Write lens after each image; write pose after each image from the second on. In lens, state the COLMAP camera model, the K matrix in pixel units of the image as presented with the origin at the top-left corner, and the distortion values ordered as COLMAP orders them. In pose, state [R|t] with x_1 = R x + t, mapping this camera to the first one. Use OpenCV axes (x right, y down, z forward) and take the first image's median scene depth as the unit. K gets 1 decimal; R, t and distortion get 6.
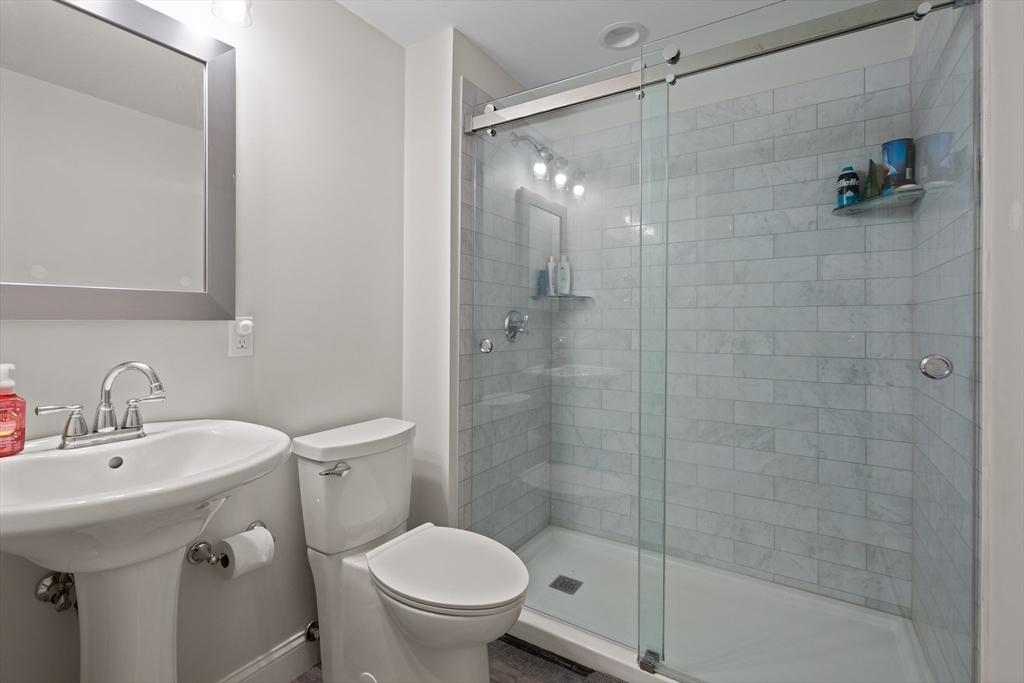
lens RADIAL K [[465.4, 0, 512.2], [0, 465.4, 333.2], [0, 0, 1]] dist [-0.006910, 0.003371]
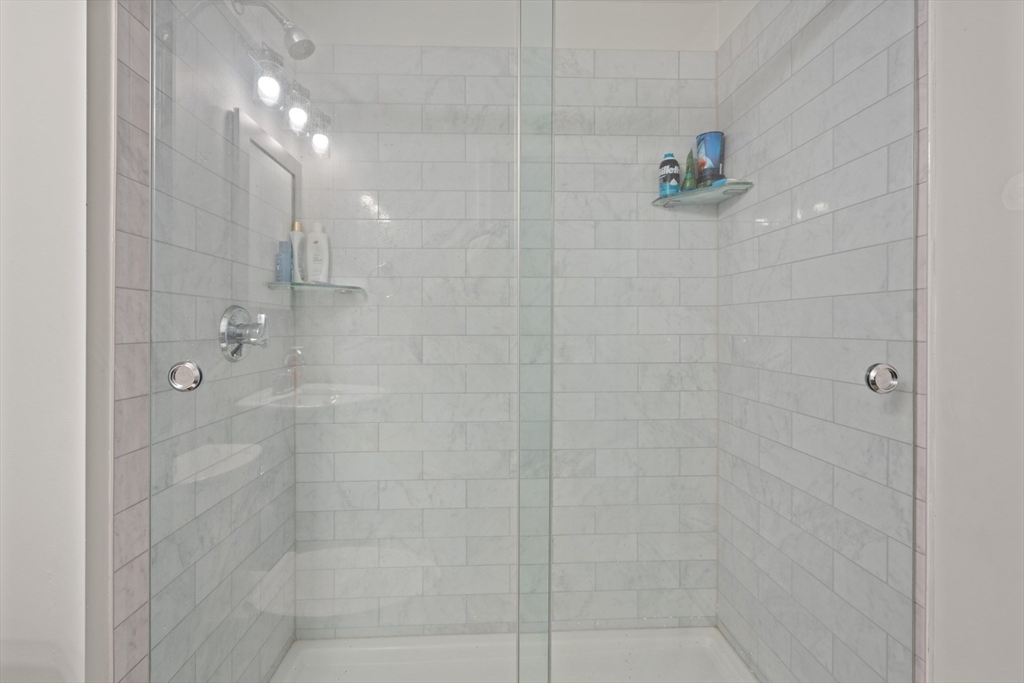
lens RADIAL K [[465.4, 0, 505.1], [0, 465.4, 327.2], [0, 0, 1]] dist [-0.006910, 0.003371]
pose [[0.821018, -0.007029, 0.570859, -0.056694], [0.016974, 0.999783, -0.012103, -0.011179], [-0.570650, 0.019626, 0.820959, 0.400080]]
